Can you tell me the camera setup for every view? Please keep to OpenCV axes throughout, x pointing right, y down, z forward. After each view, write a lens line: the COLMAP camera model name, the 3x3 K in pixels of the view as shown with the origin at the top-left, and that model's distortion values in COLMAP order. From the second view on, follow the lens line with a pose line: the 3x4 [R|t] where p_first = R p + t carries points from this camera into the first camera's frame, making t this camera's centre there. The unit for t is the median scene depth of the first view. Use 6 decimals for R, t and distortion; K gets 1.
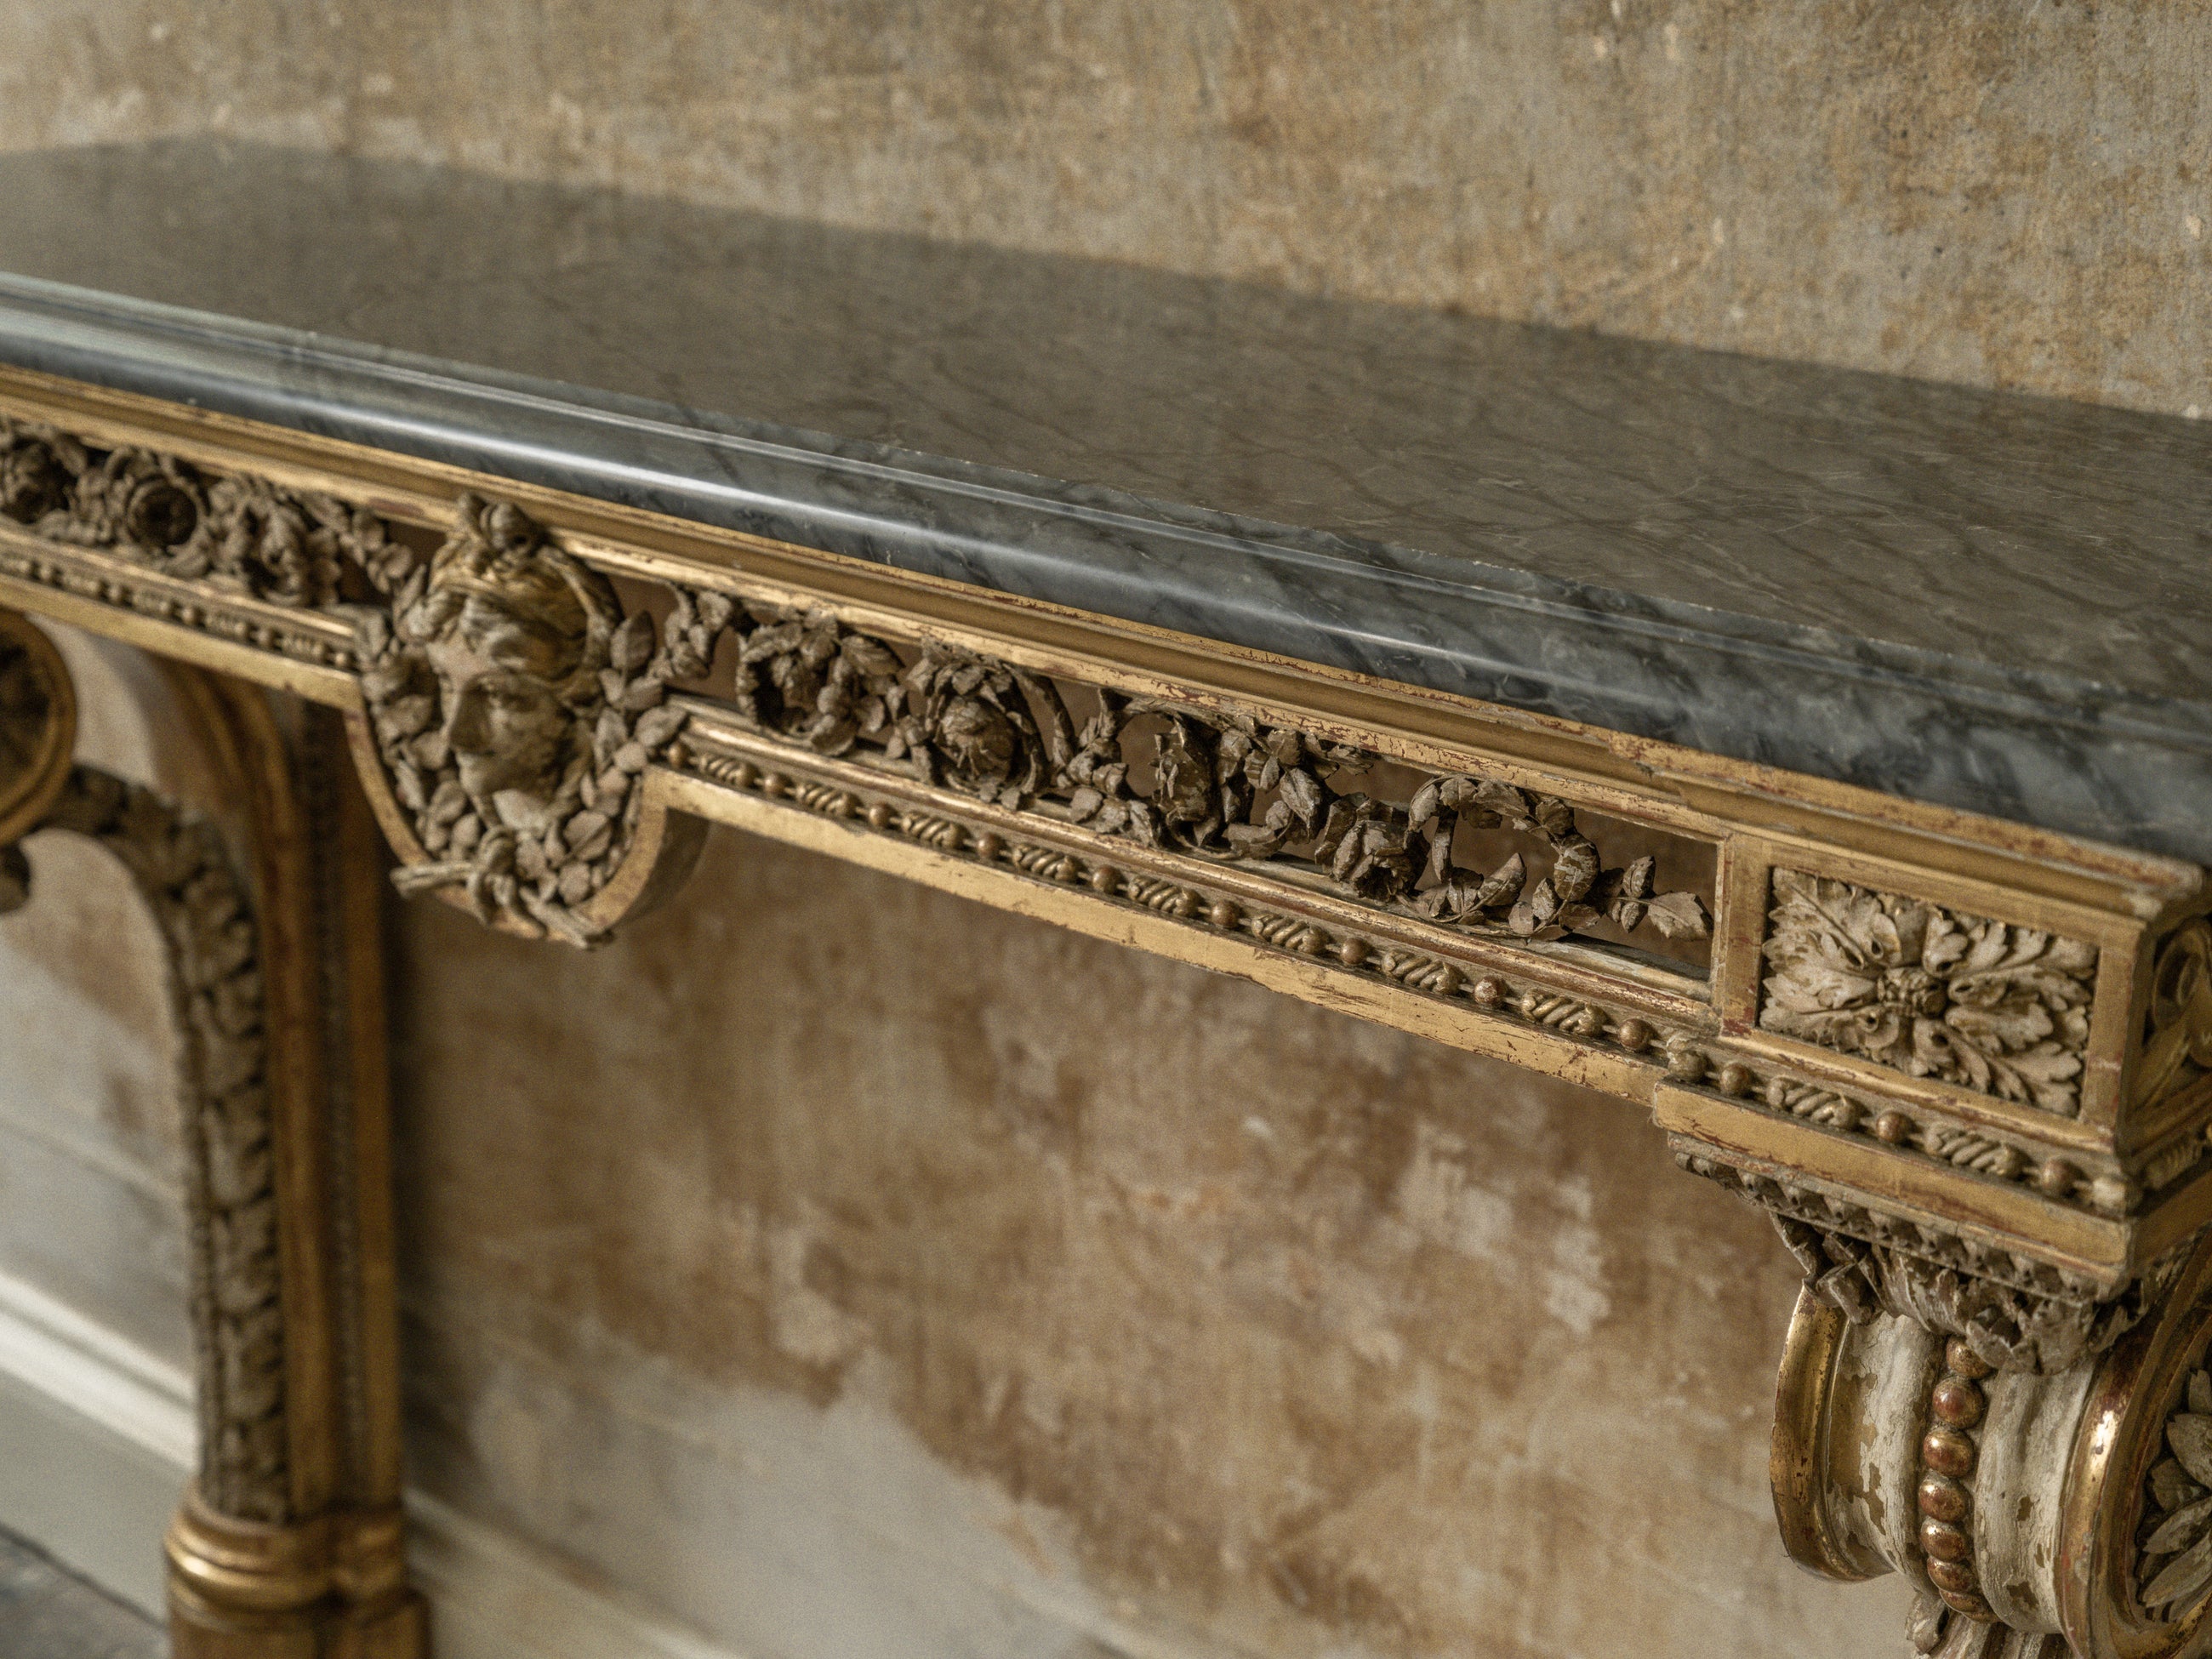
lens RADIAL K [[3447.7, 0, 1103.5], [0, 3447.7, 859.7], [0, 0, 1]] dist [-0.009502, 0.000000]
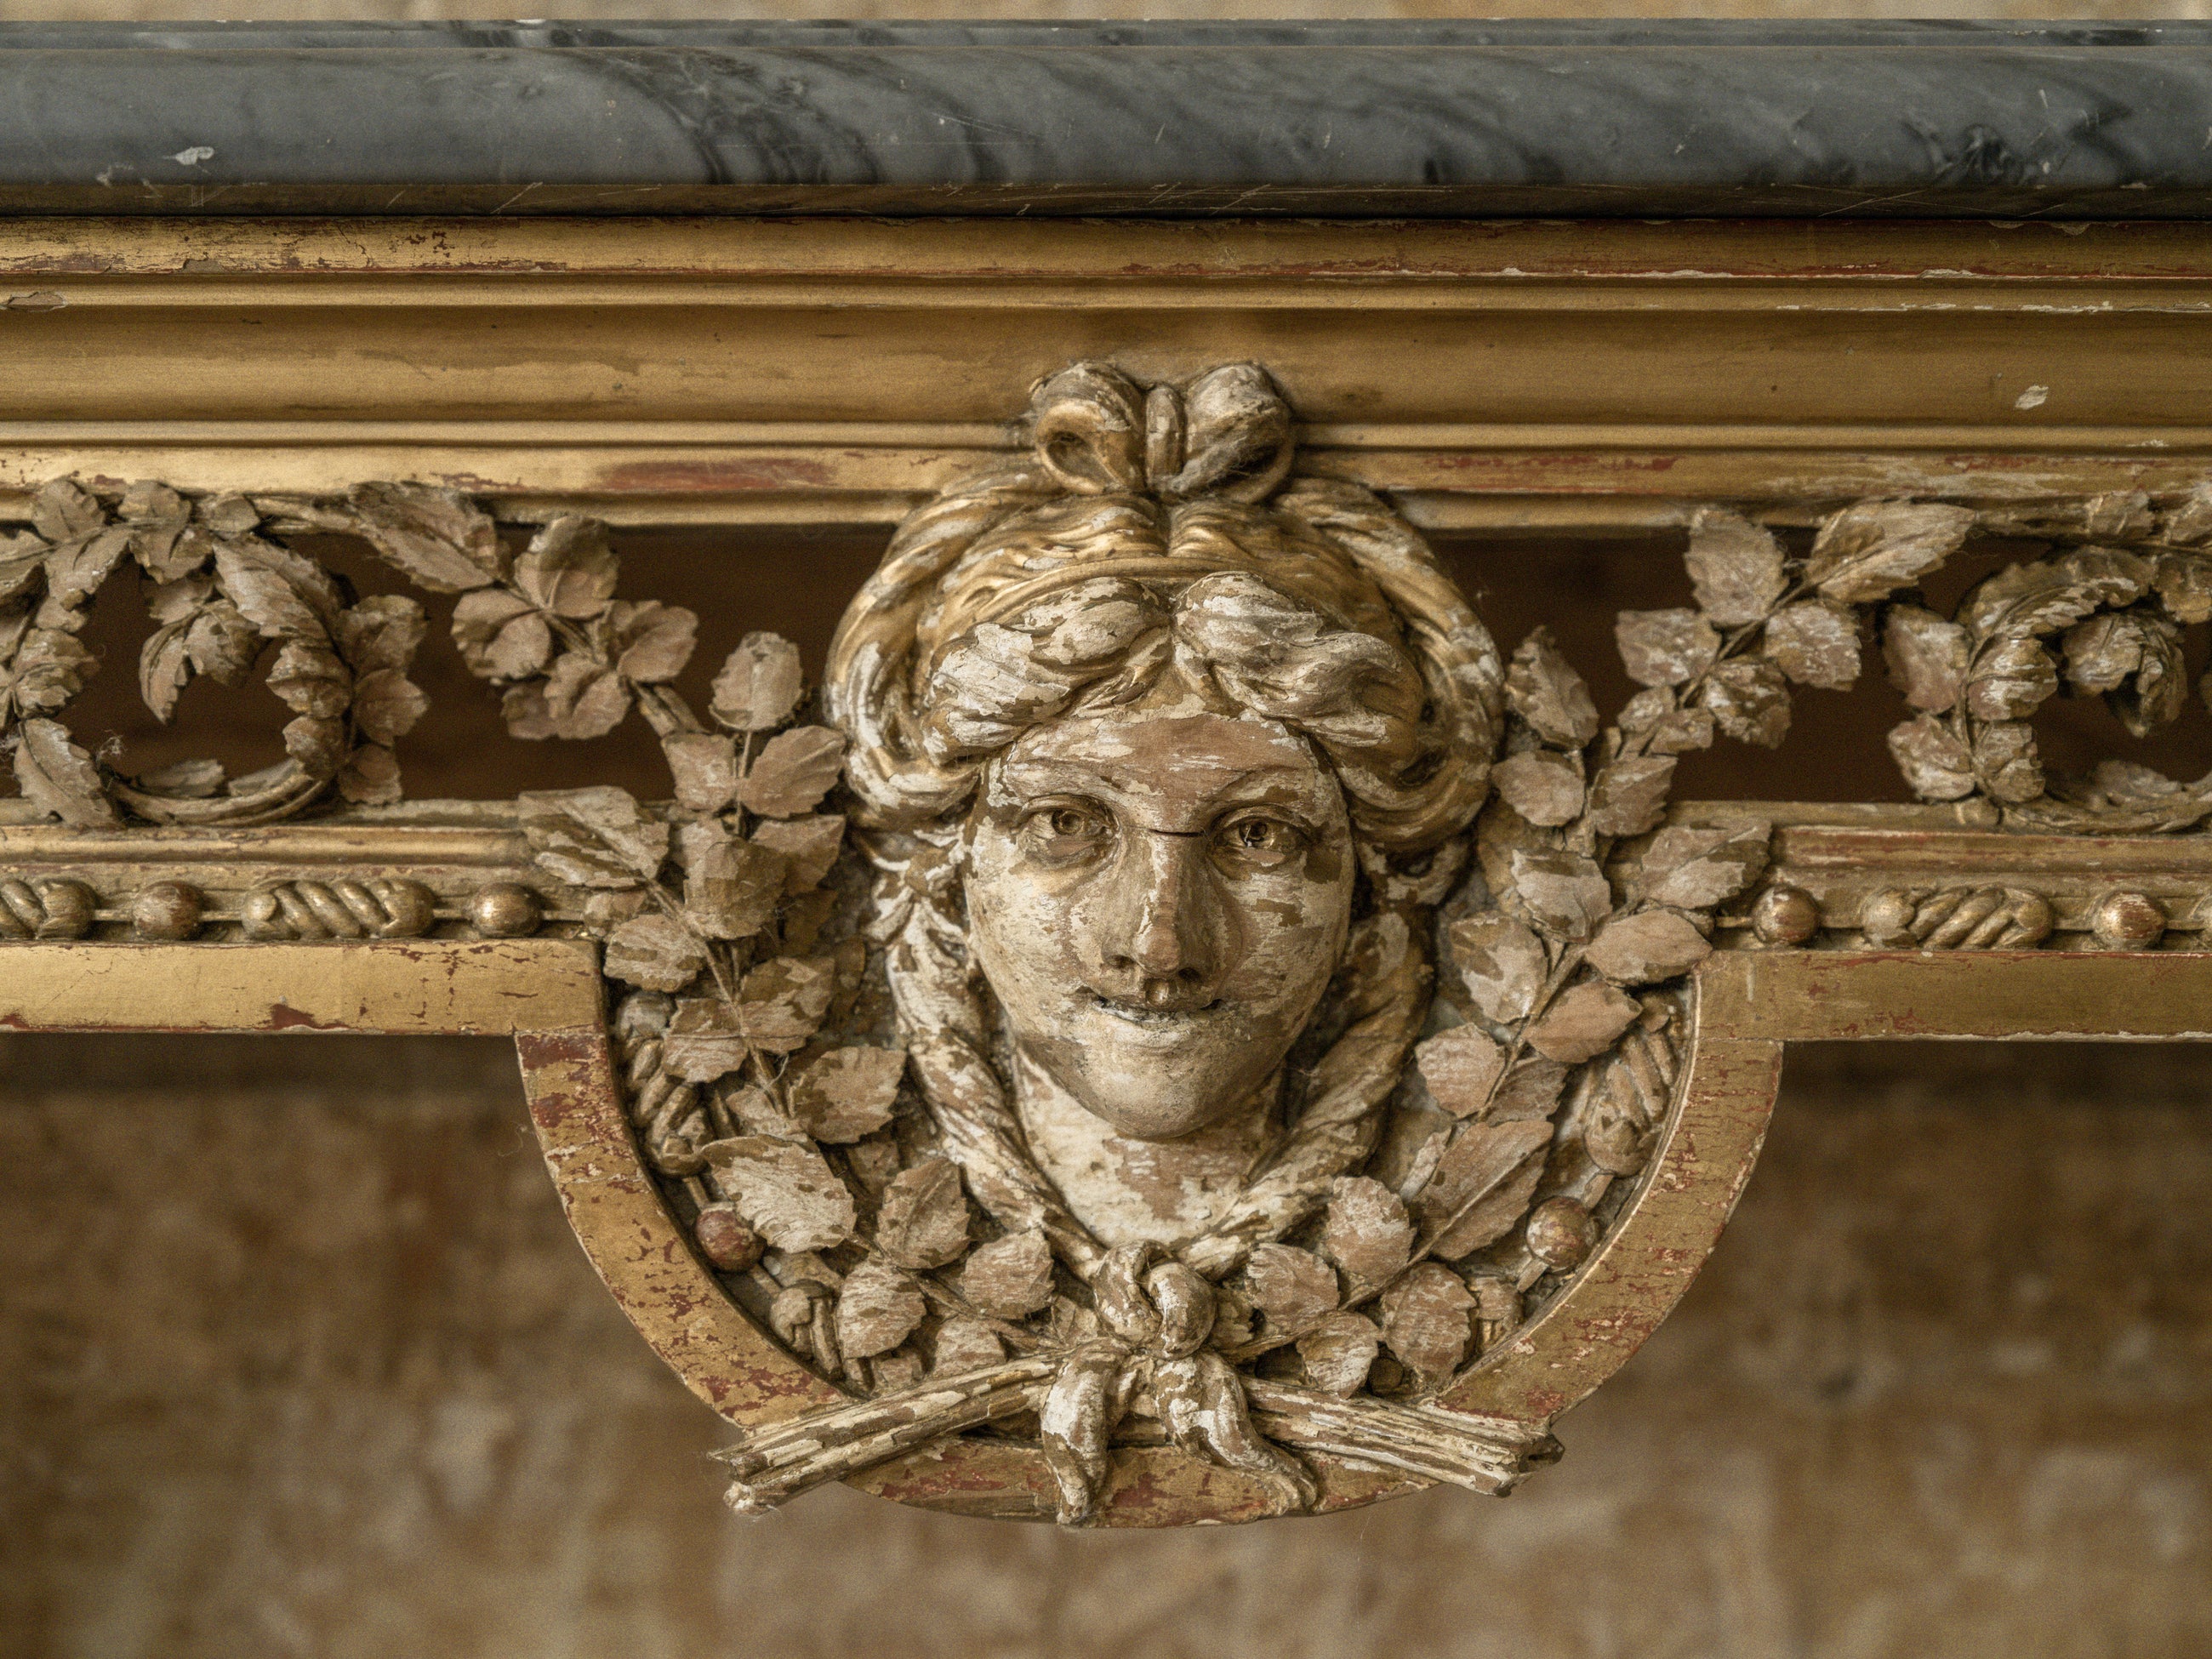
lens RADIAL K [[2954.9, 0, 1108.7], [0, 2954.9, 821.9], [0, 0, 1]] dist [-0.010381, 0.000000]
pose [[0.766417, 0.017191, 0.642113, -0.384926], [0.210804, 0.937546, -0.276713, 0.036980], [-0.606767, 0.347437, 0.714927, 0.742065]]
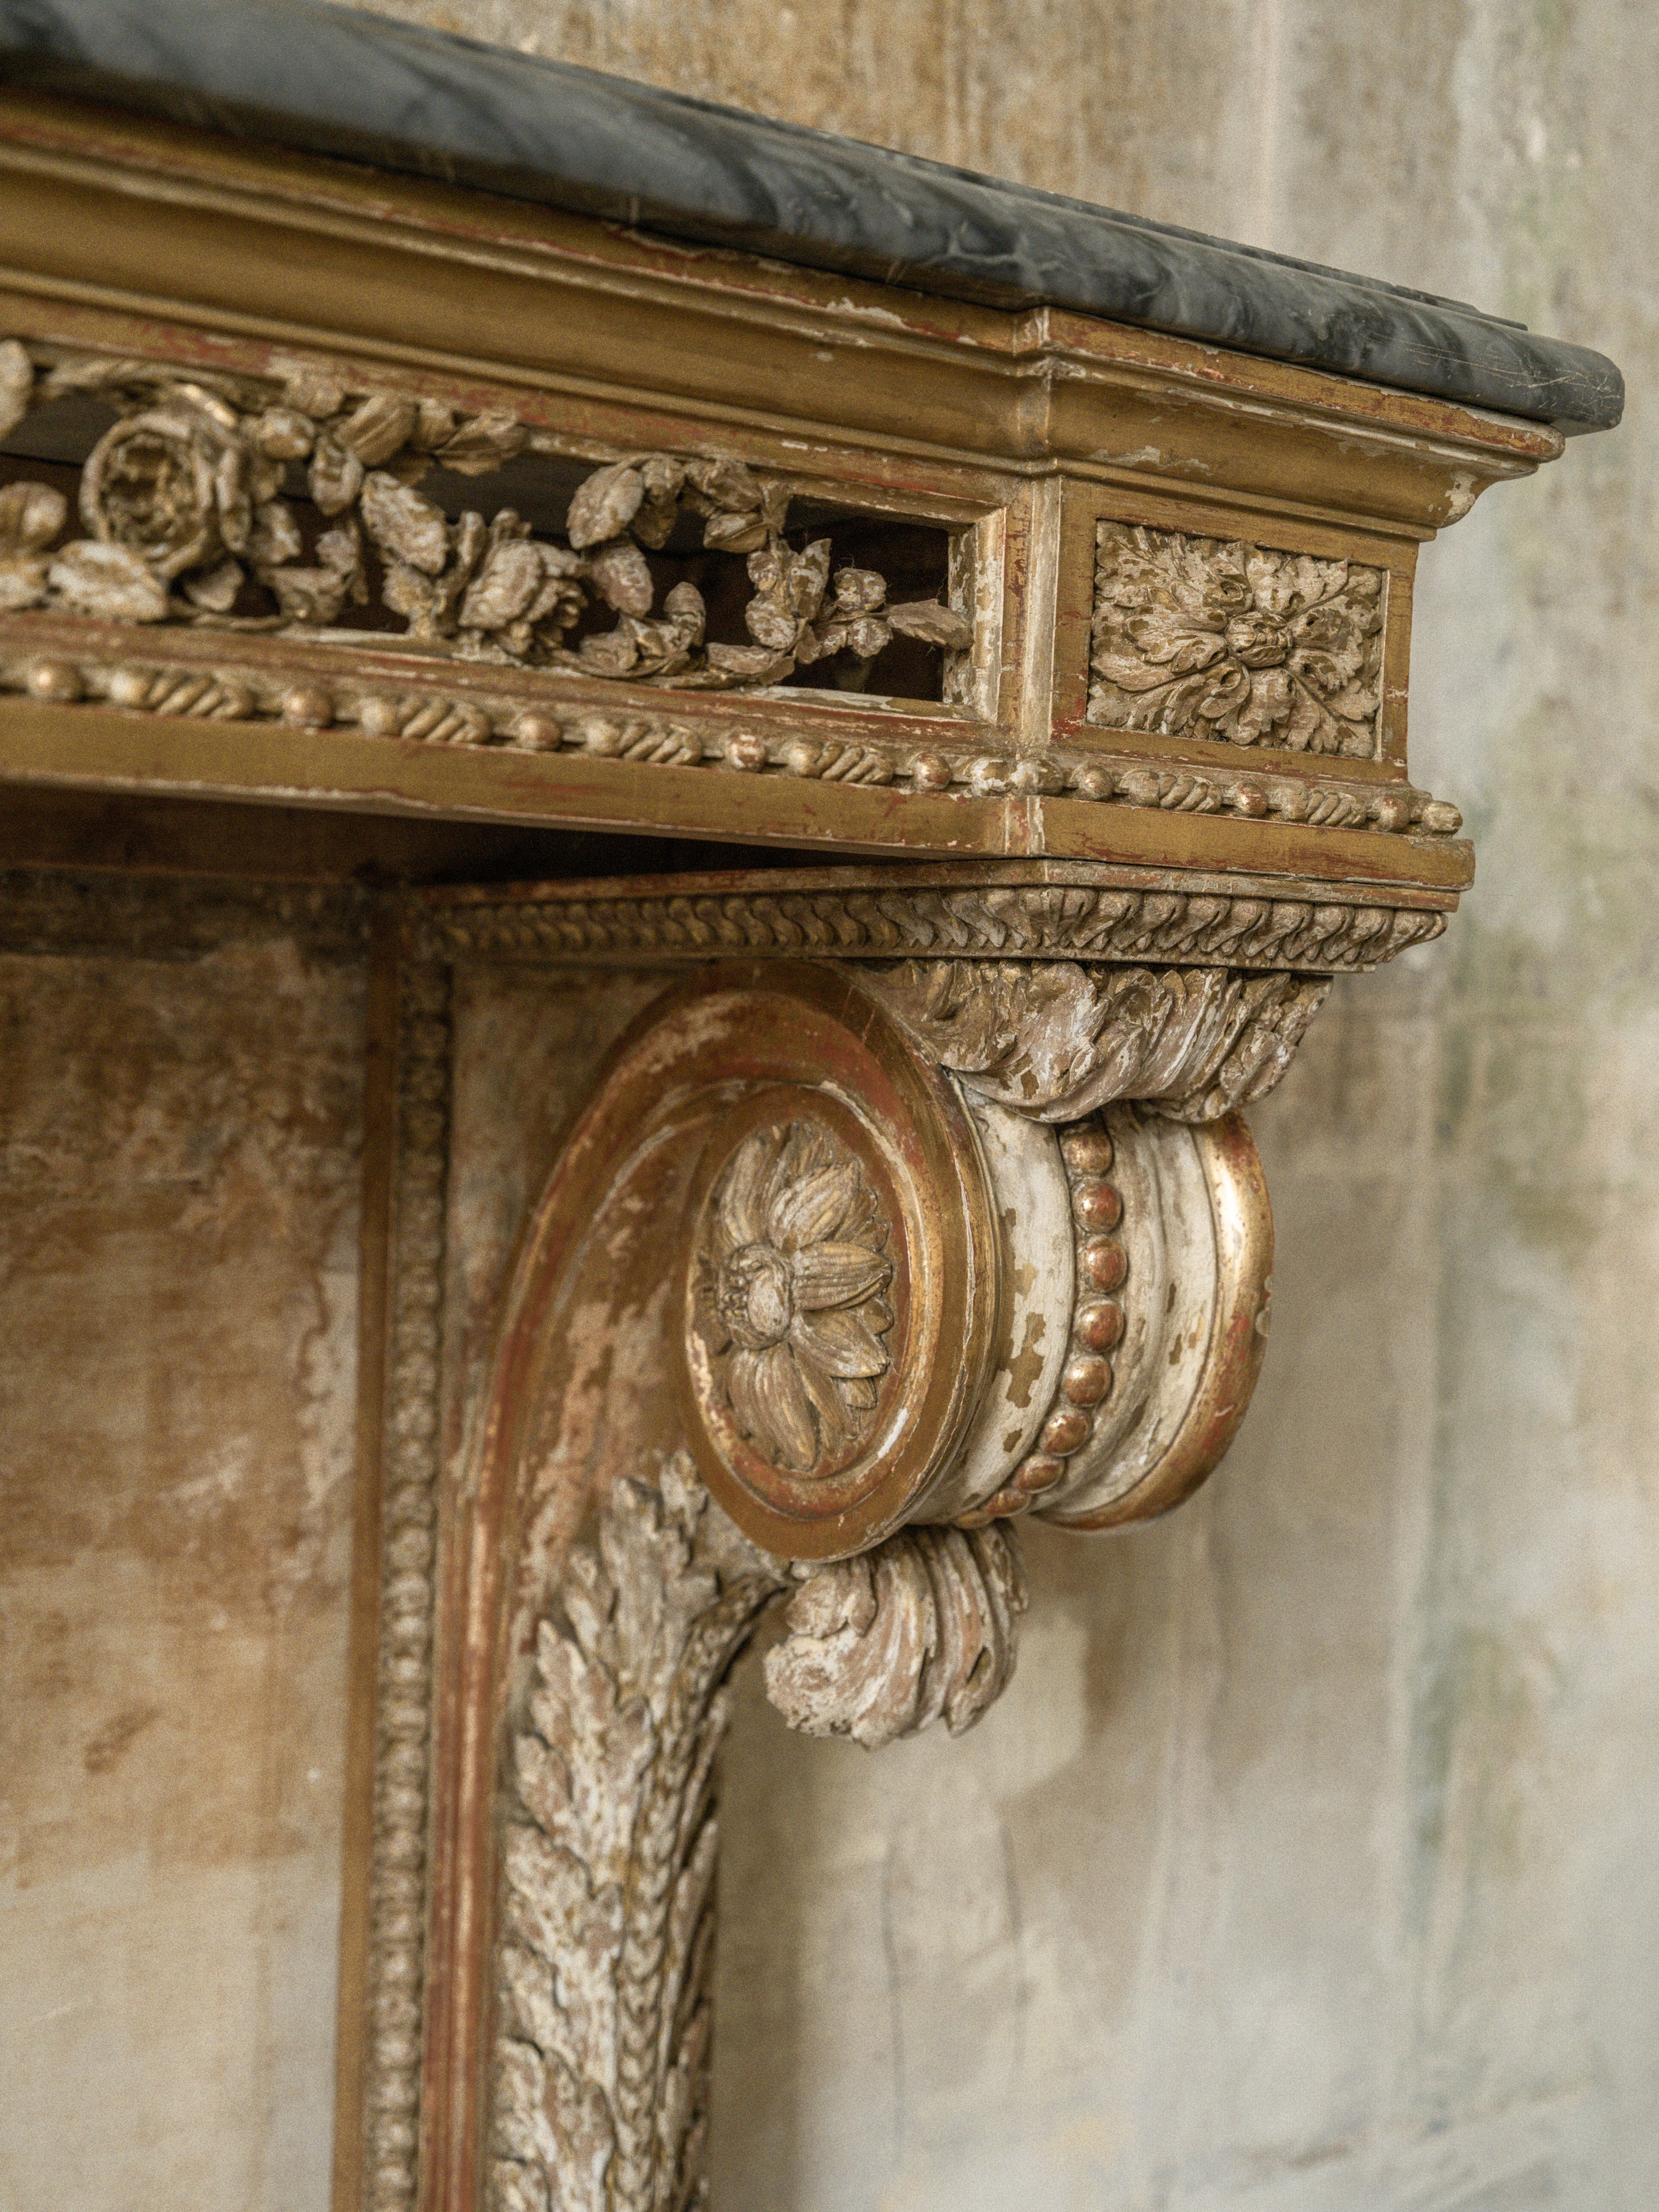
lens RADIAL K [[2700.6, 0, 822.8], [0, 2700.6, 1095.7], [0, 0, 1]] dist [-0.005635, 0.000000]
pose [[0.247371, -0.035977, 0.968253, -0.335864], [0.275259, 0.960746, -0.034625, 0.101718], [-0.929000, 0.275085, 0.247564, 0.667082]]
